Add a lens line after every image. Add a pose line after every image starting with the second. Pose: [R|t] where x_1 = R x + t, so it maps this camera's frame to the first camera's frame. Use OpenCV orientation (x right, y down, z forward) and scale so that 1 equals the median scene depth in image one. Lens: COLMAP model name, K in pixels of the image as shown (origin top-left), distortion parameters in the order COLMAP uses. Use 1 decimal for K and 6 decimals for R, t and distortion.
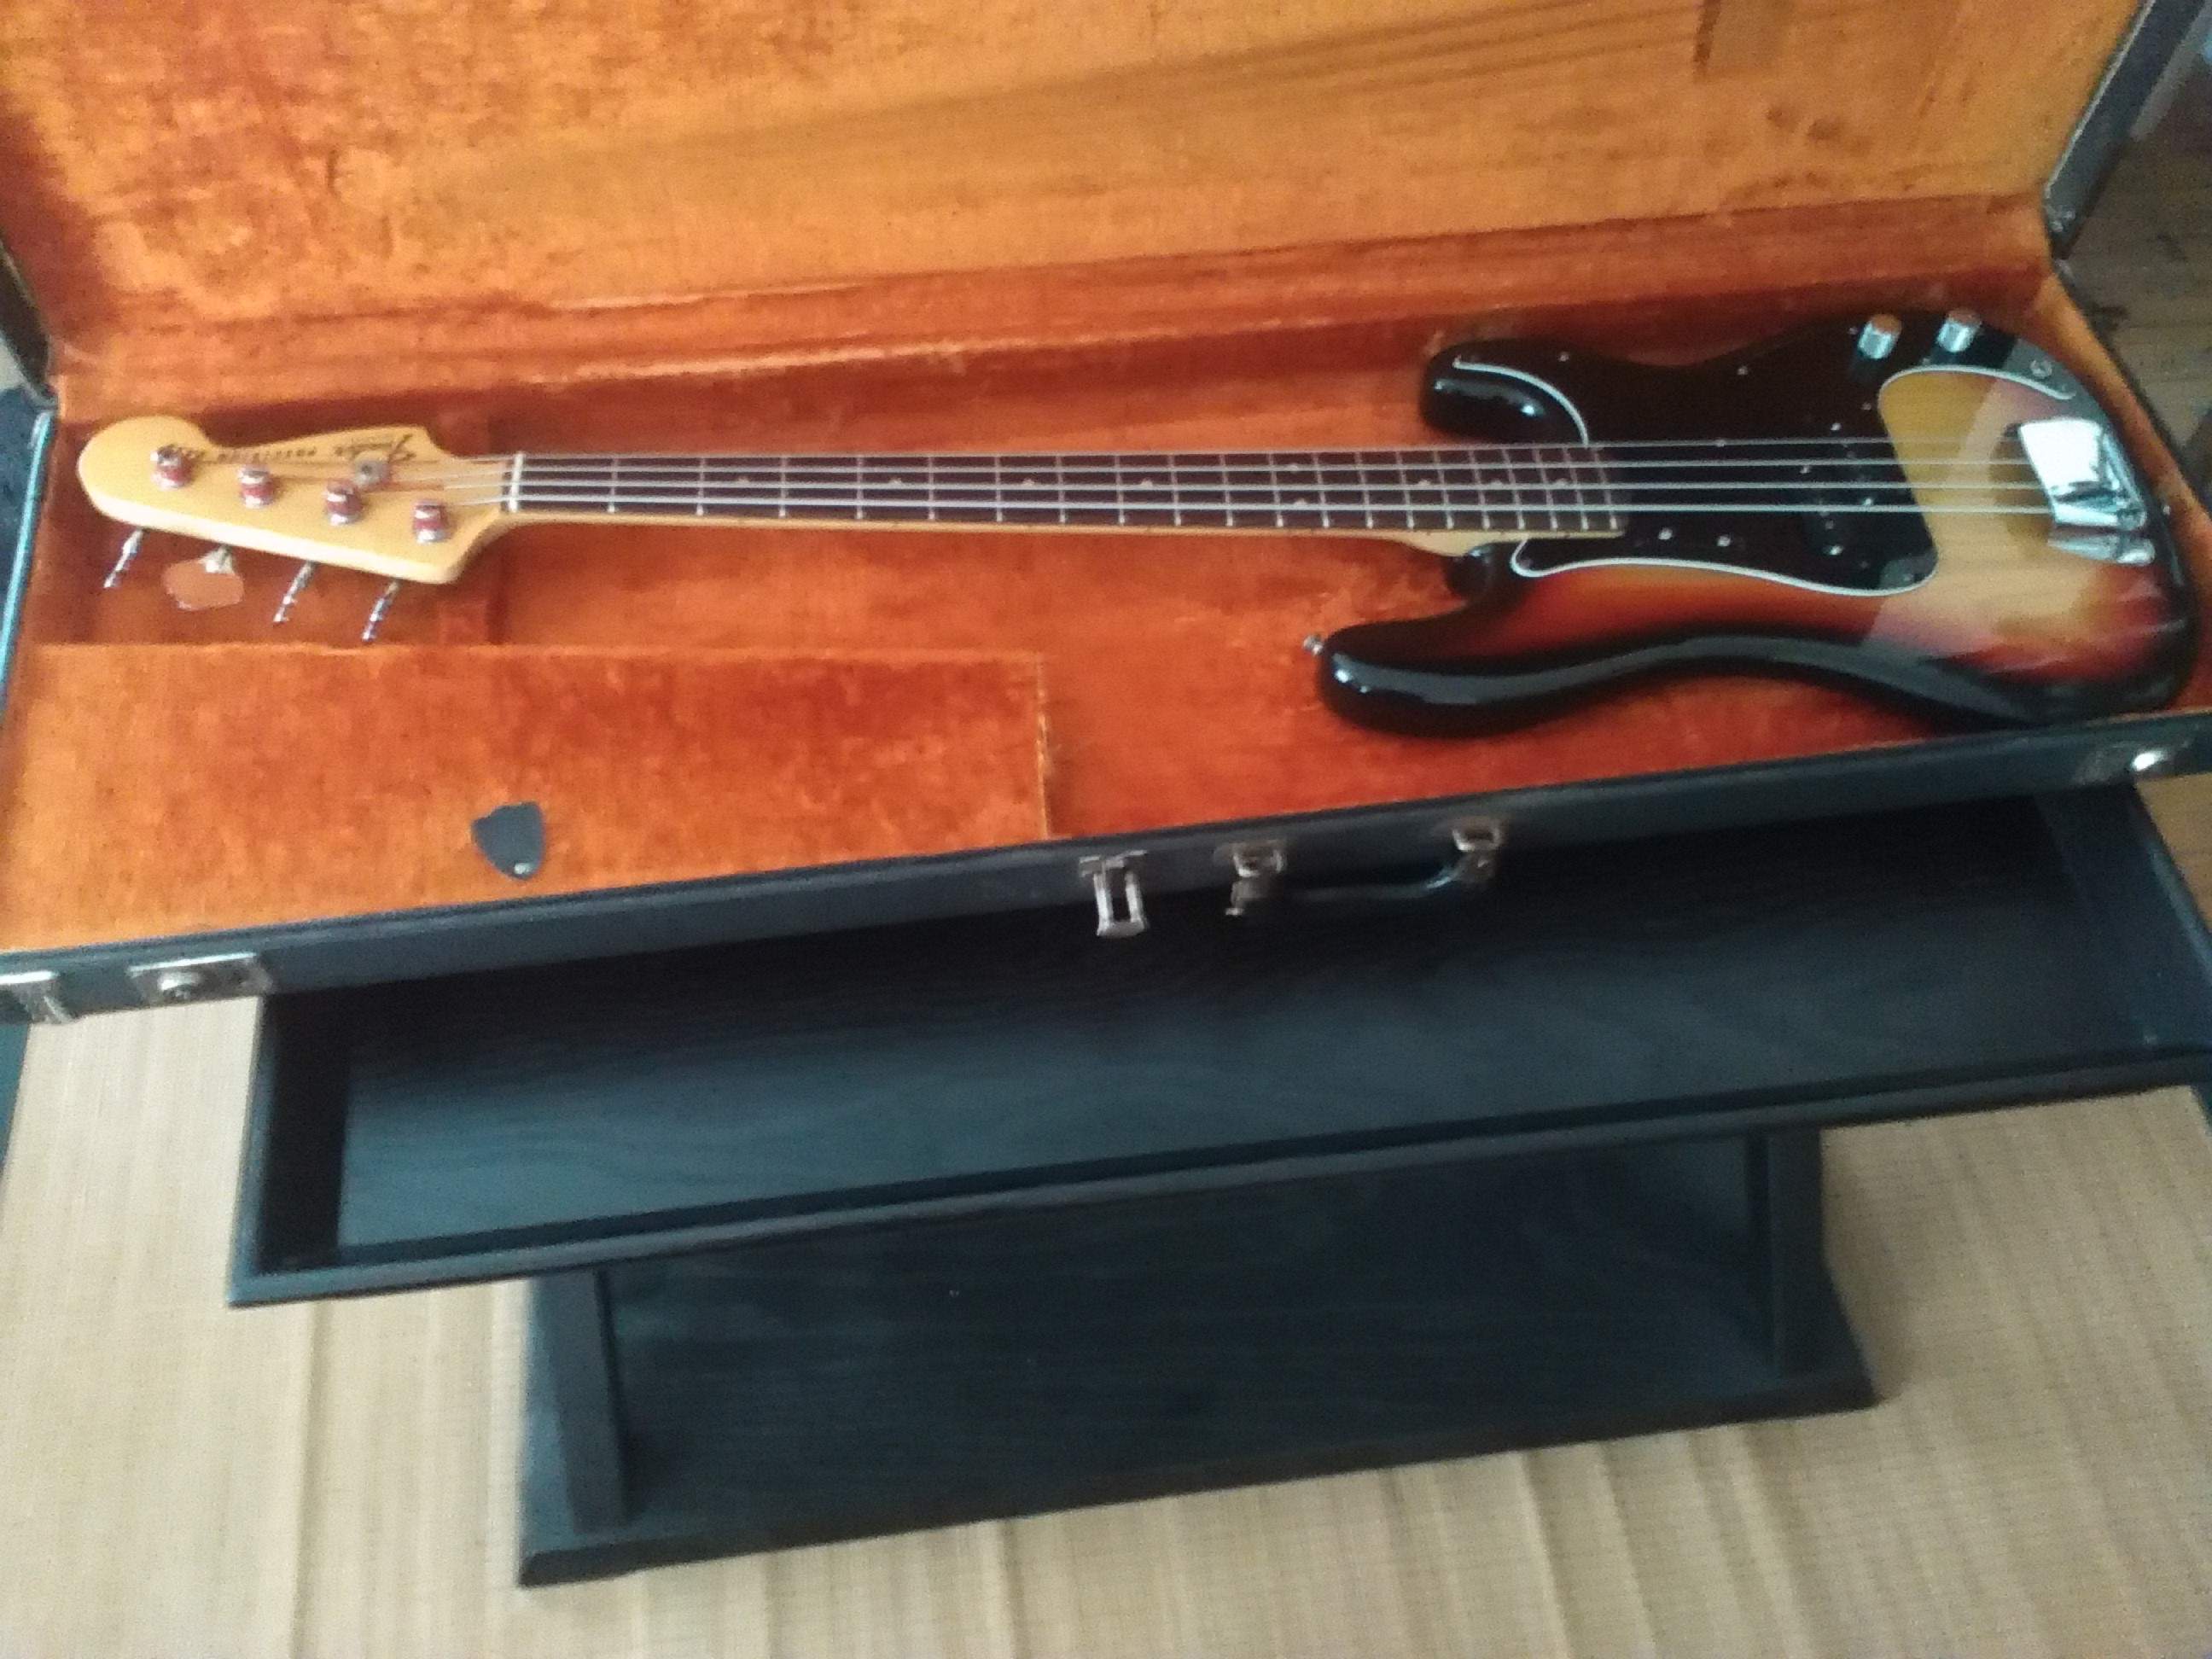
lens RADIAL K [[2016.3, 0, 1211.5], [0, 2016.3, 829.9], [0, 0, 1]] dist [0.082923, -0.145497]
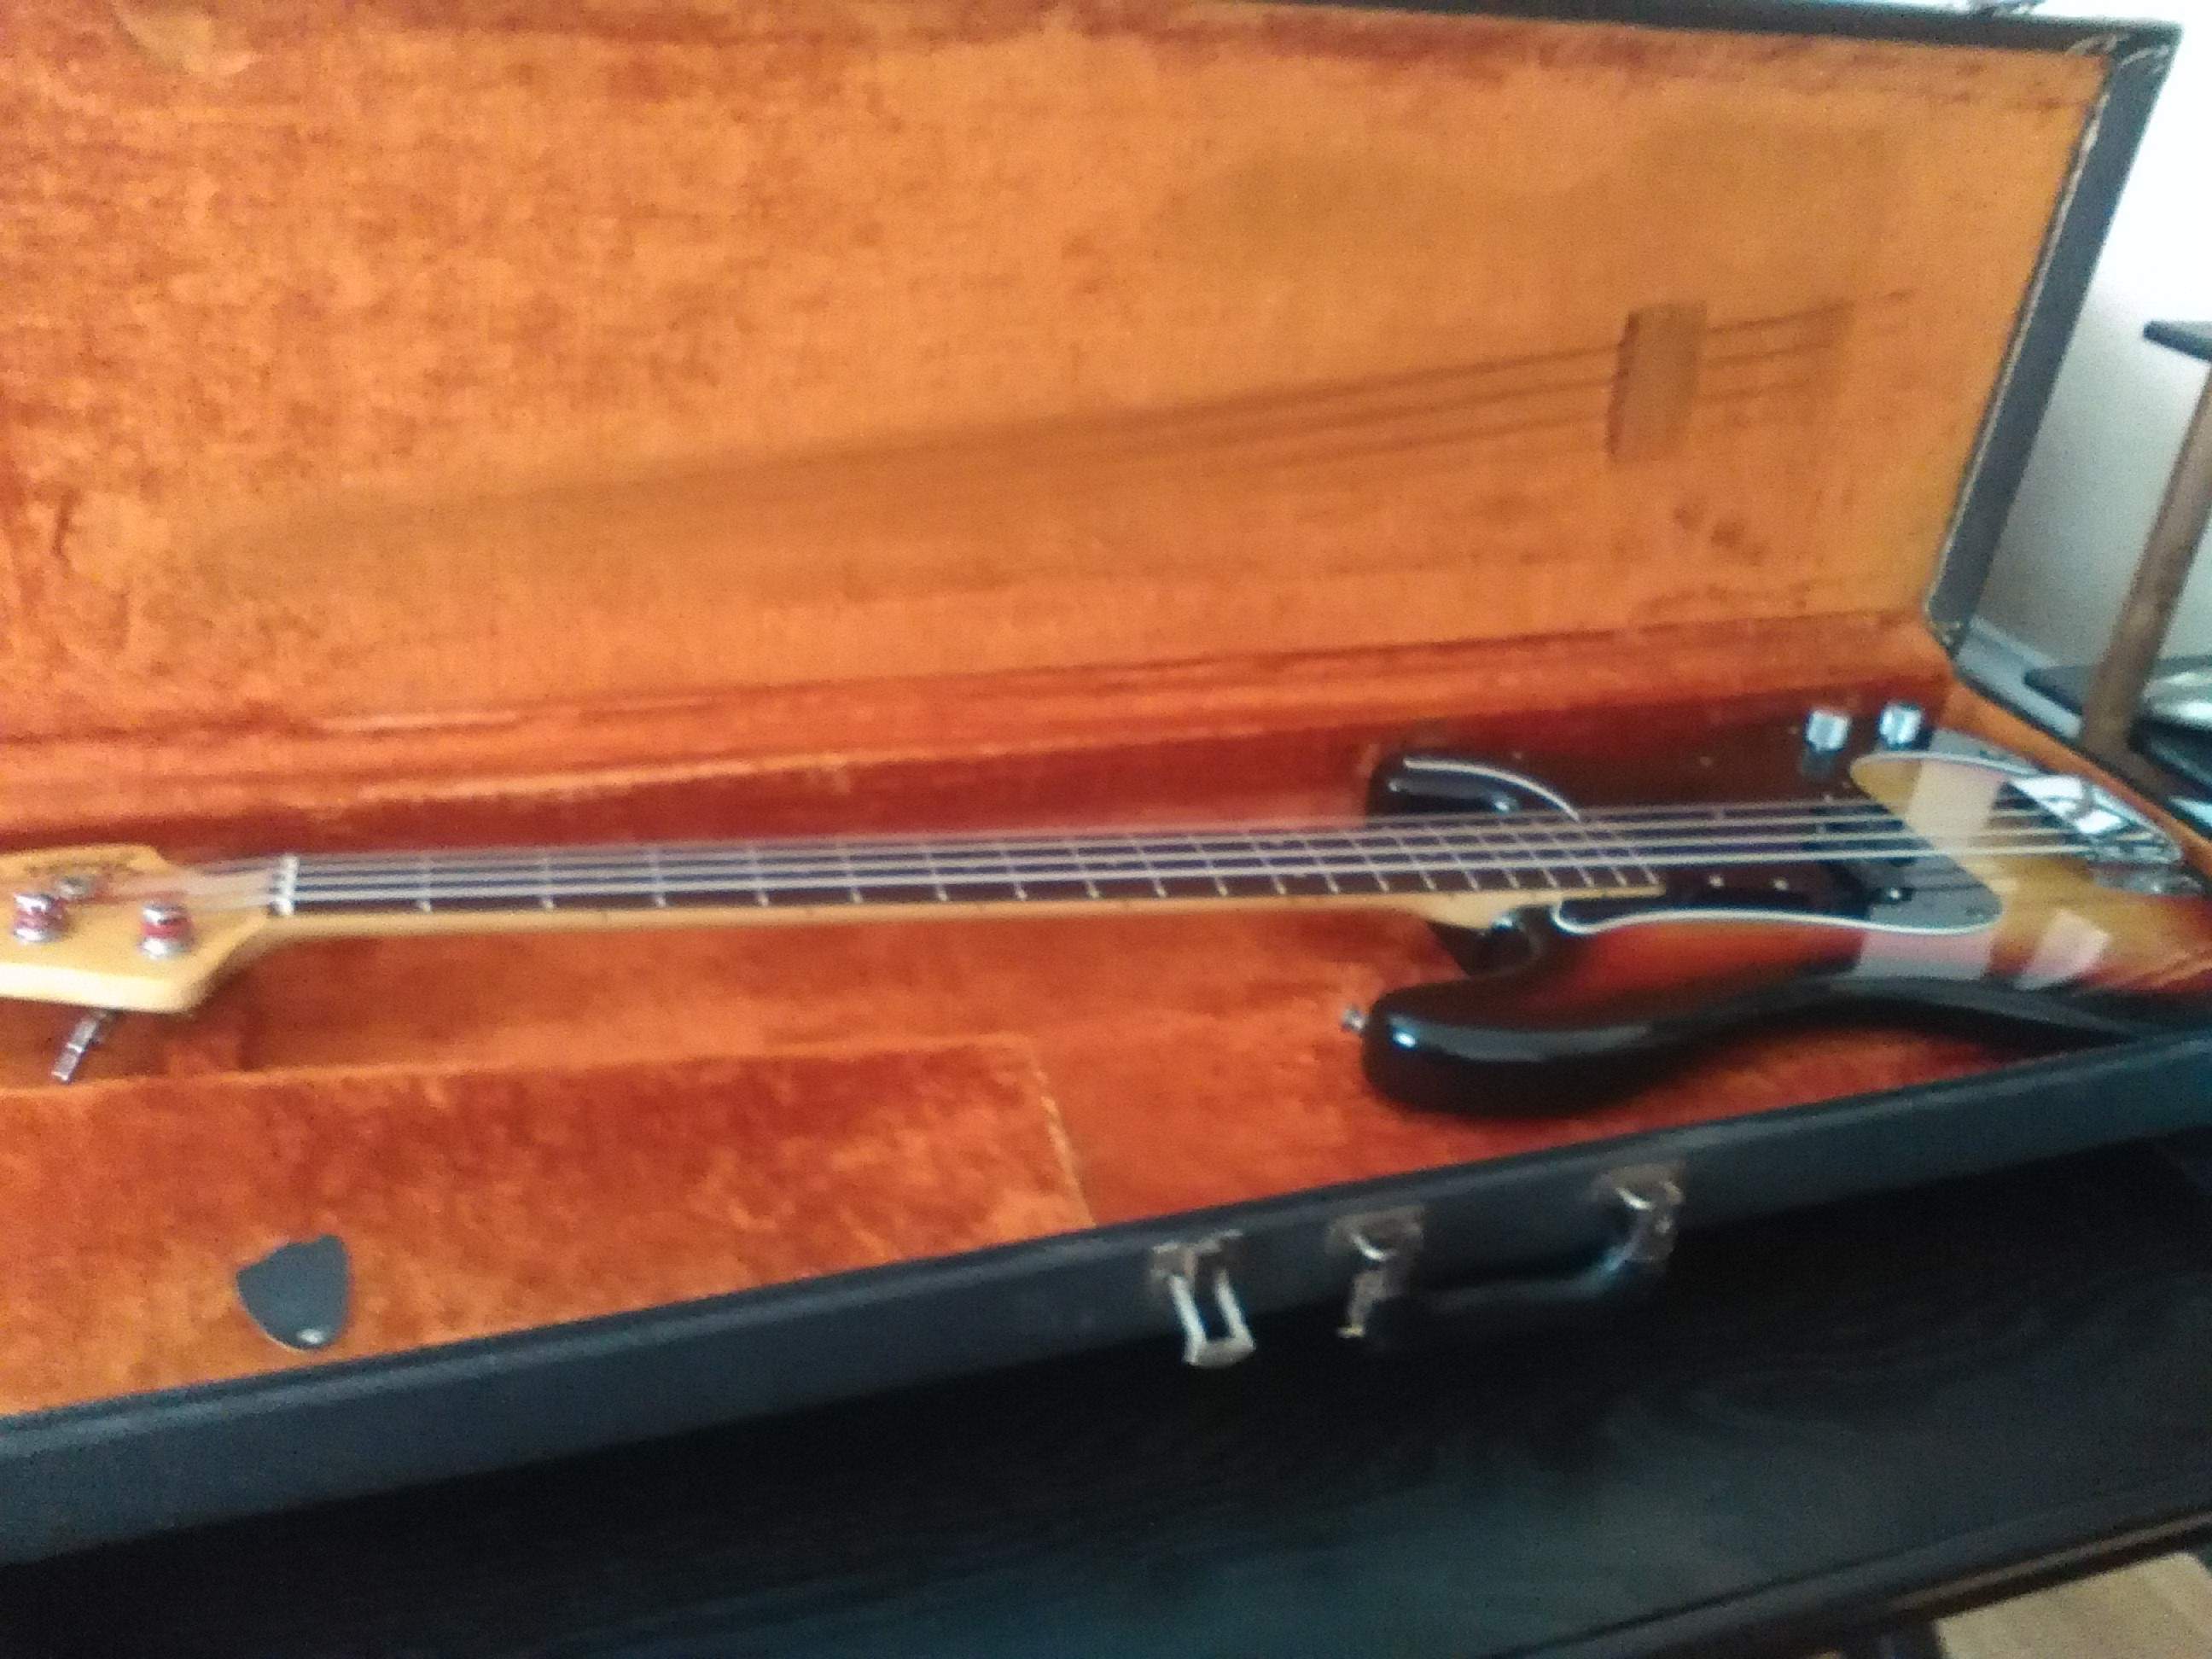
lens RADIAL K [[1987.1, 0, 1185.0], [0, 1987.1, 834.2], [0, 0, 1]] dist [0.075763, -0.163116]
pose [[0.976454, -0.059206, 0.207444, -0.166597], [0.142102, 0.900029, -0.412013, 0.150498], [-0.162312, 0.431790, 0.887250, 0.283398]]
